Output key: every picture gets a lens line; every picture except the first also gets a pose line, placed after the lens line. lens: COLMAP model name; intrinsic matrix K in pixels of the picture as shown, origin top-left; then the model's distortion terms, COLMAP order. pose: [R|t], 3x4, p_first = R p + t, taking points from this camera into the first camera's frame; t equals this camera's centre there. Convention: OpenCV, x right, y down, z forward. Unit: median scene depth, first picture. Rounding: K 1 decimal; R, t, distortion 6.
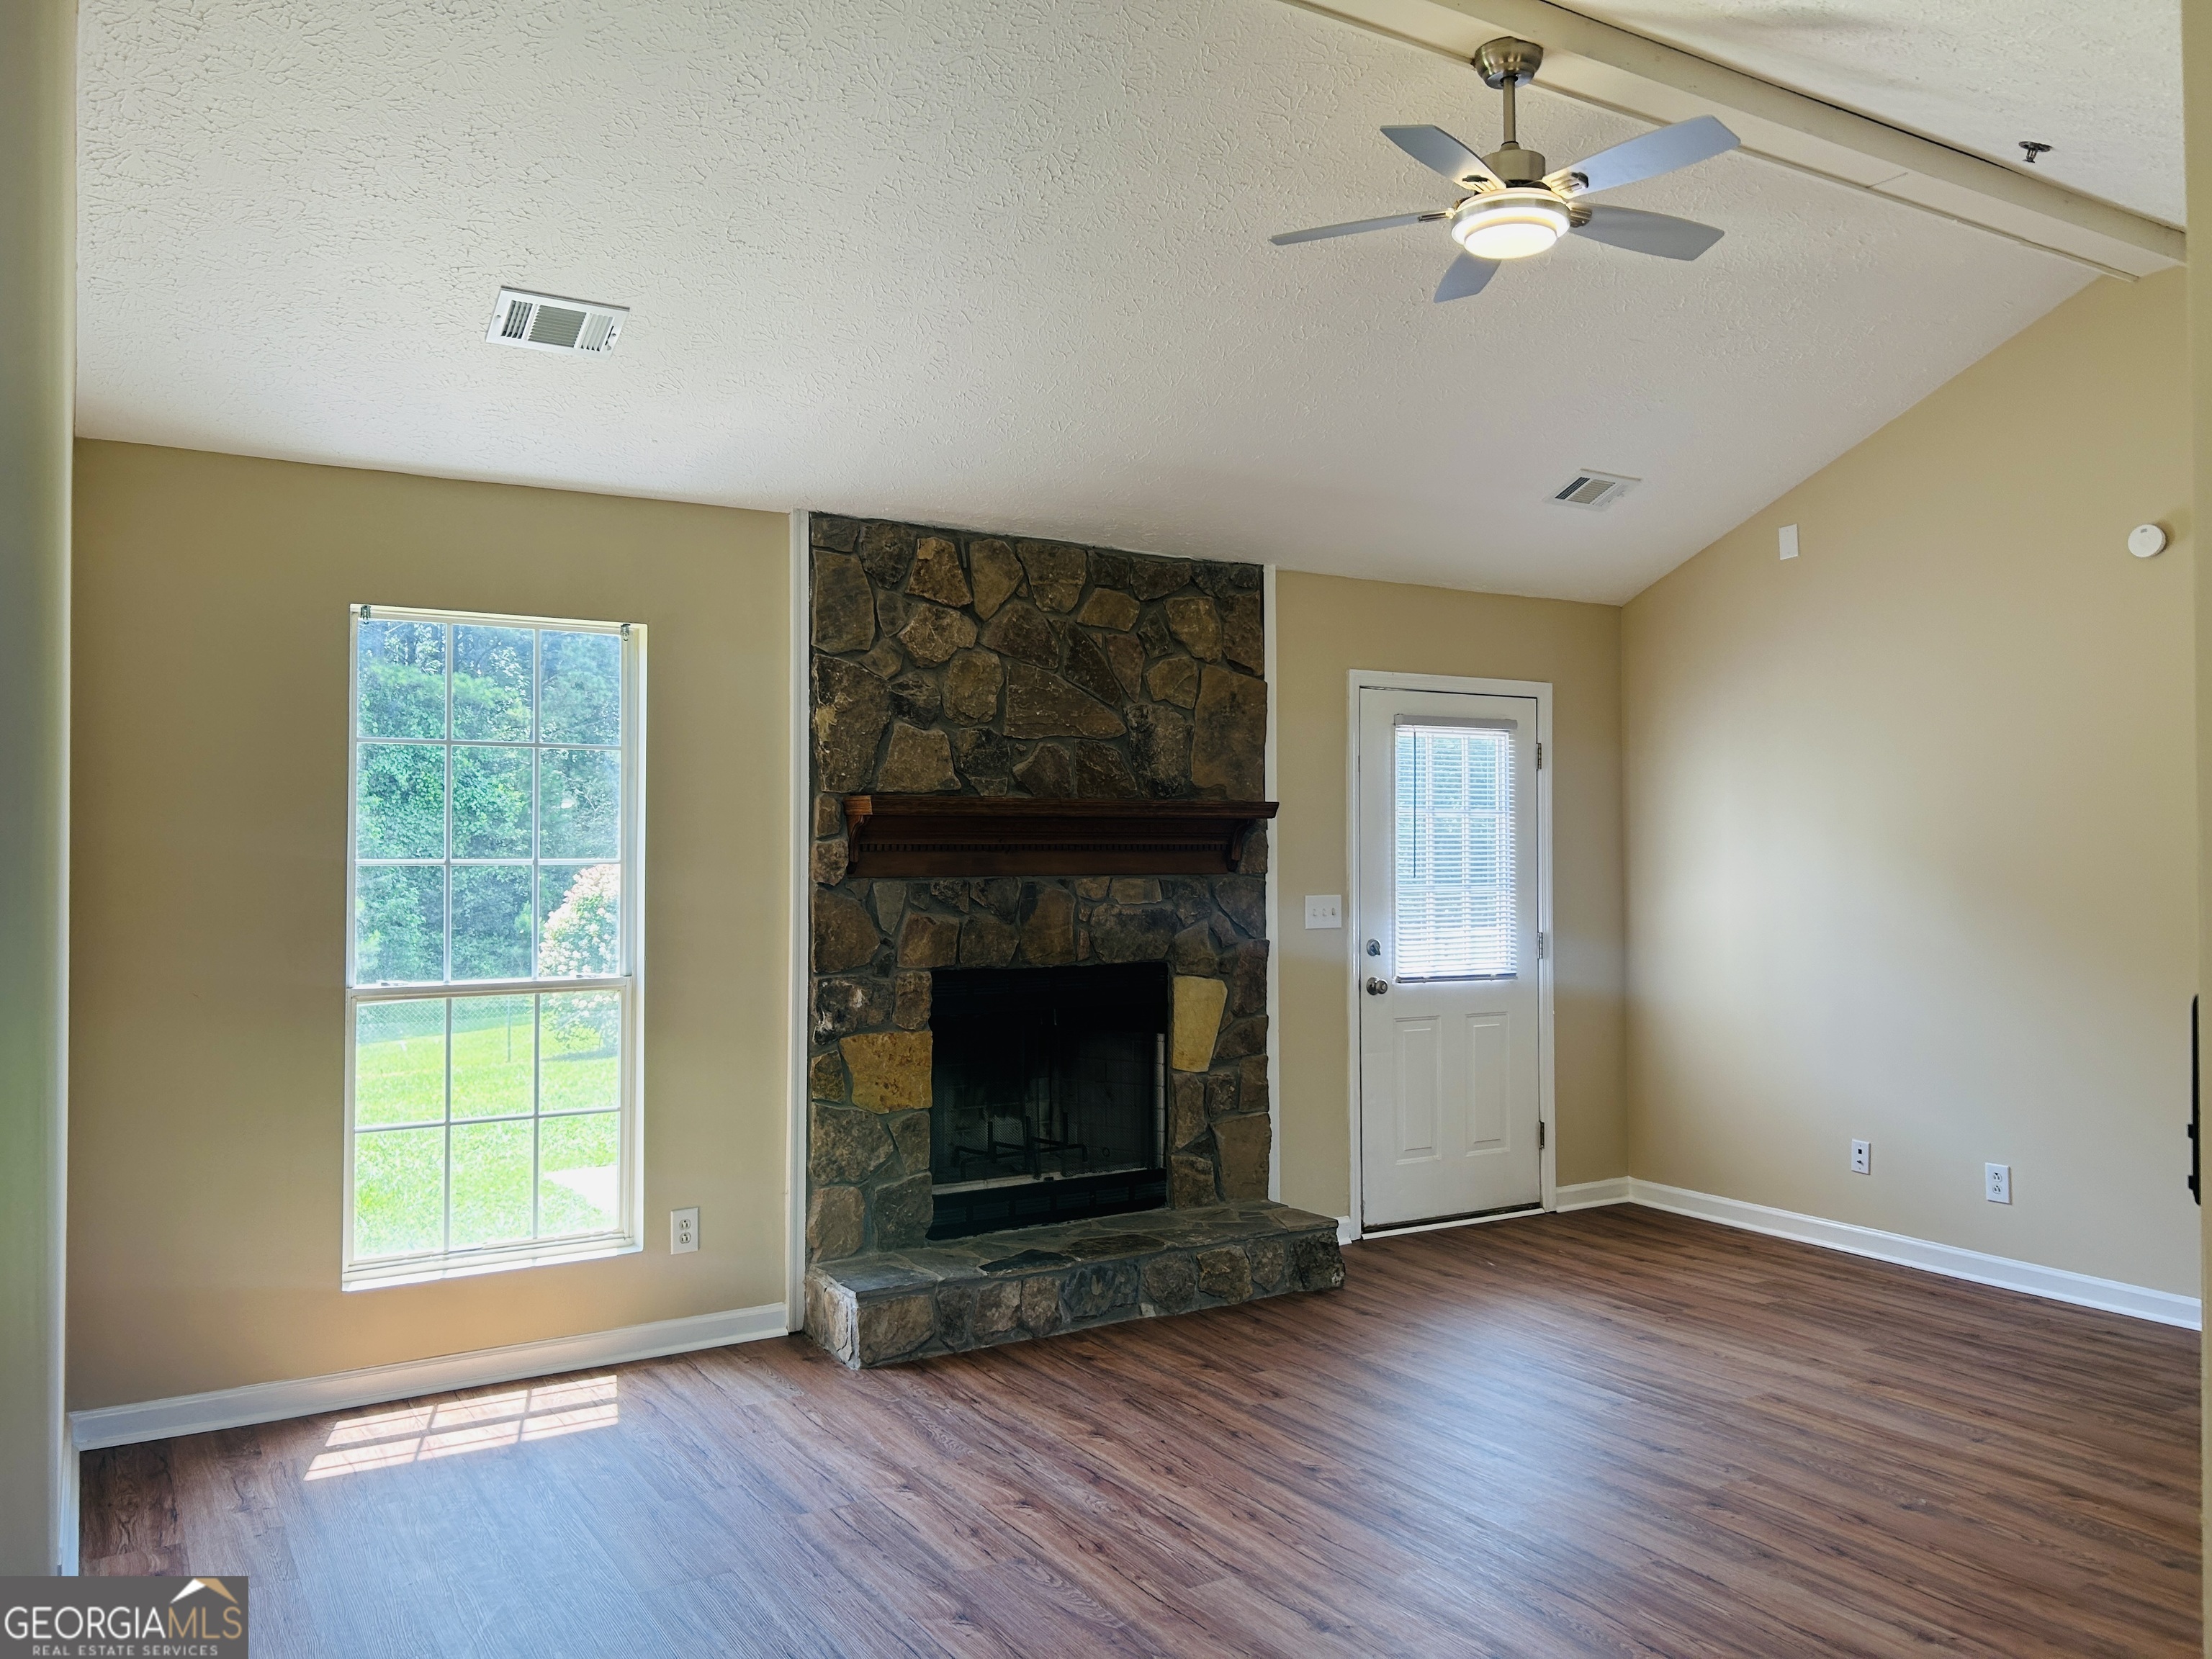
lens RADIAL K [[1668.3, 0, 1123.3], [0, 1668.3, 809.8], [0, 0, 1]] dist [0.045301, -0.042061]
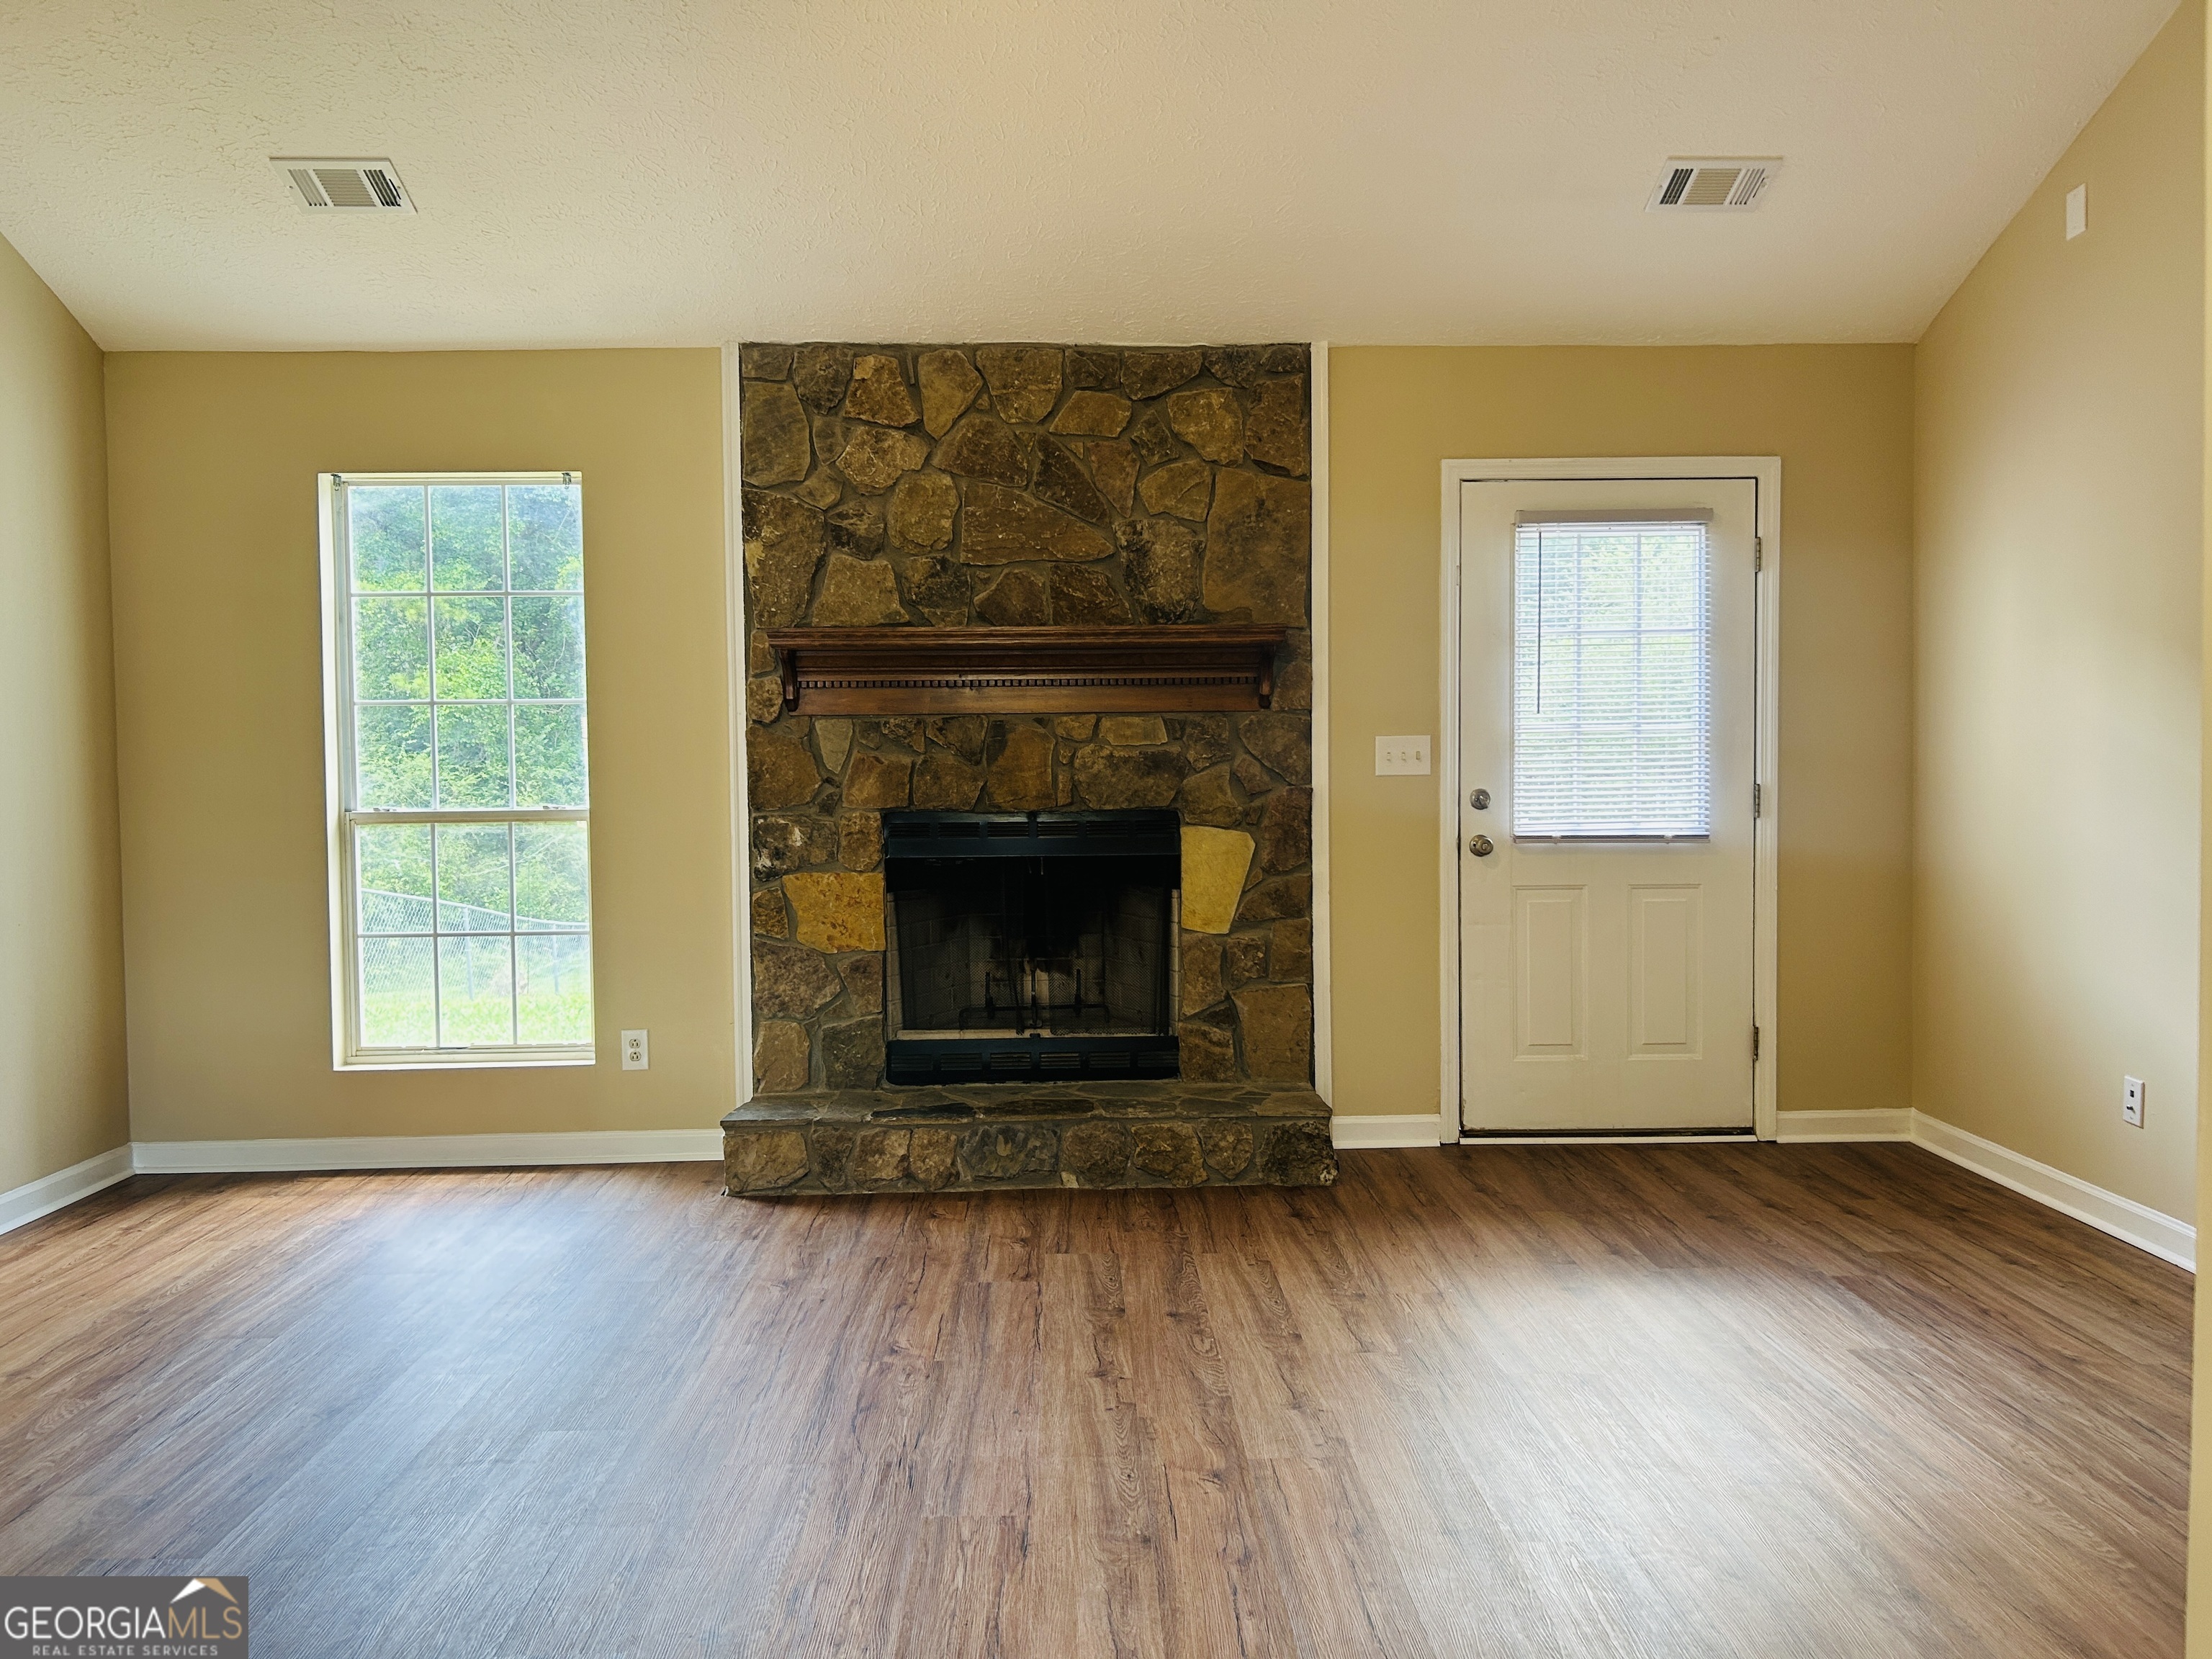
lens RADIAL K [[1668.3, 0, 1113.7], [0, 1668.3, 830.2], [0, 0, 1]] dist [0.045301, -0.042061]
pose [[0.865439, 0.015479, -0.500775, 0.502696], [0.022622, 0.997296, 0.069922, 0.044060], [0.500504, -0.071842, 0.862748, 0.238483]]
